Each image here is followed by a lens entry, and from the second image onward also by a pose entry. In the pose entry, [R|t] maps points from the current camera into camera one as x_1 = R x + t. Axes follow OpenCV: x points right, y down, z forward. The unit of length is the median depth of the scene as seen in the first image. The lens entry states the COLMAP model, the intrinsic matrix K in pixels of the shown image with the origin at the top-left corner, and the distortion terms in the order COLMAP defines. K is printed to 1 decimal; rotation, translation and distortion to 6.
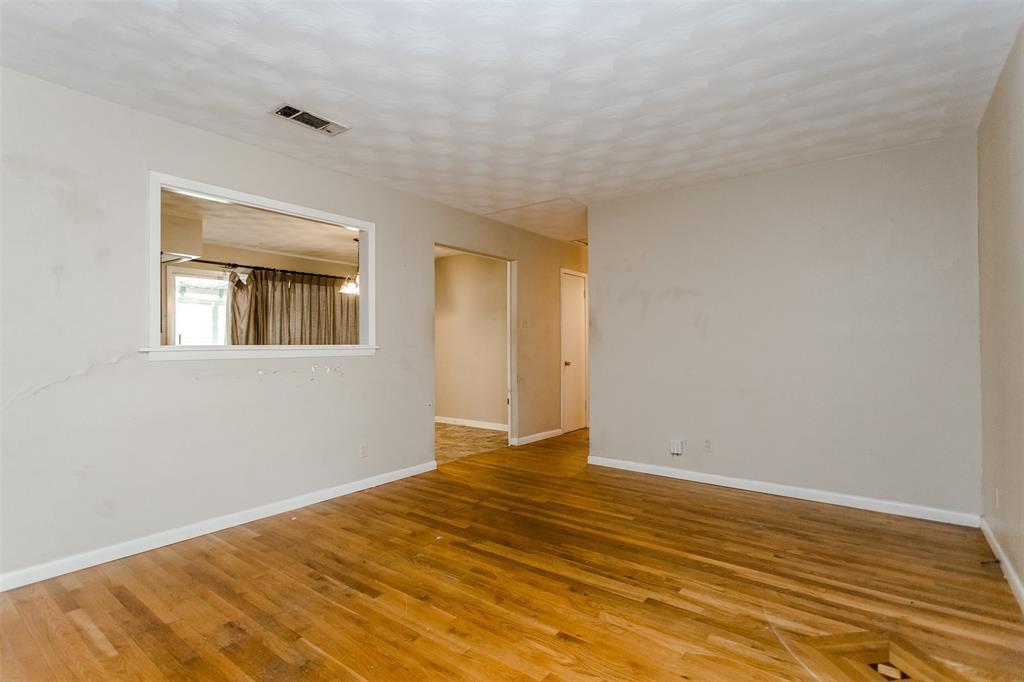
lens RADIAL K [[489.2, 0, 518.6], [0, 489.2, 340.8], [0, 0, 1]] dist [-0.002923, 0.000898]
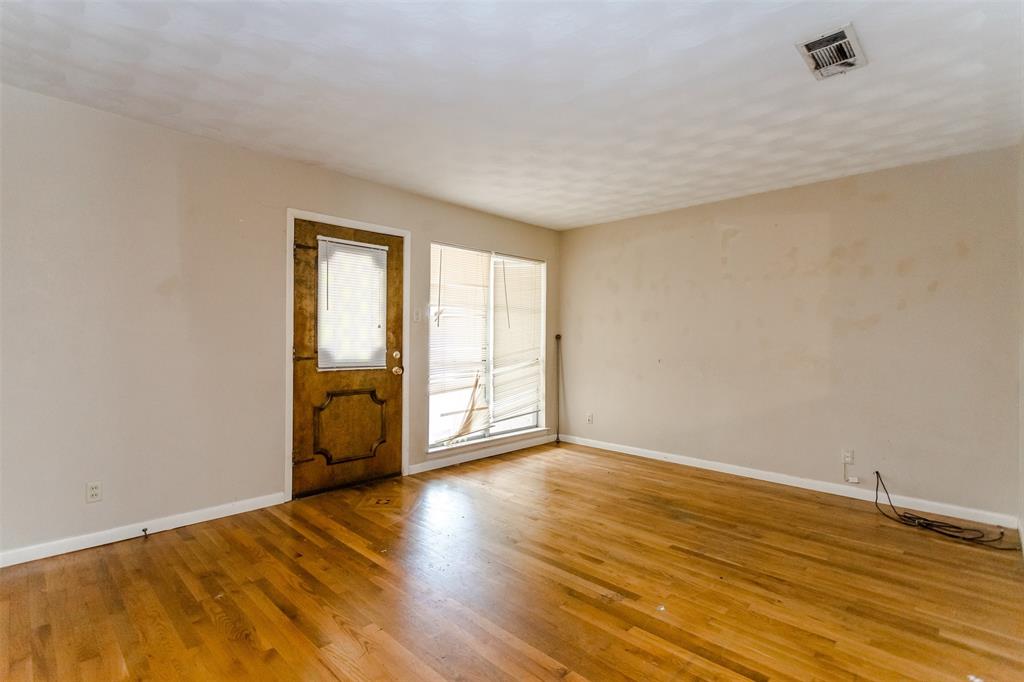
lens RADIAL K [[489.2, 0, 501.4], [0, 489.2, 338.7], [0, 0, 1]] dist [-0.002923, 0.000898]
pose [[-0.988290, -0.001511, 0.152580, -0.034276], [-0.003342, 0.999925, -0.011744, 0.001211], [-0.152551, -0.012117, -0.988221, 1.787656]]
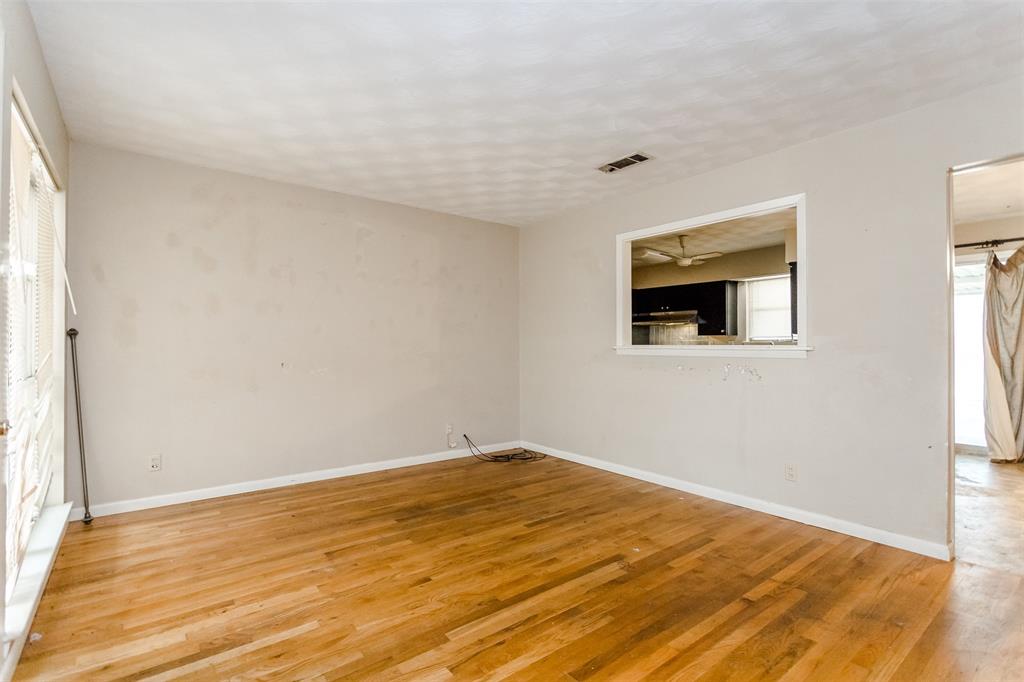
lens RADIAL K [[489.2, 0, 507.4], [0, 489.2, 338.6], [0, 0, 1]] dist [-0.002923, 0.000898]
pose [[-0.269152, -0.005118, -0.963084, 0.823271], [0.007998, 0.999940, -0.007549, -0.001310], [0.963065, -0.009734, -0.269095, 1.023235]]
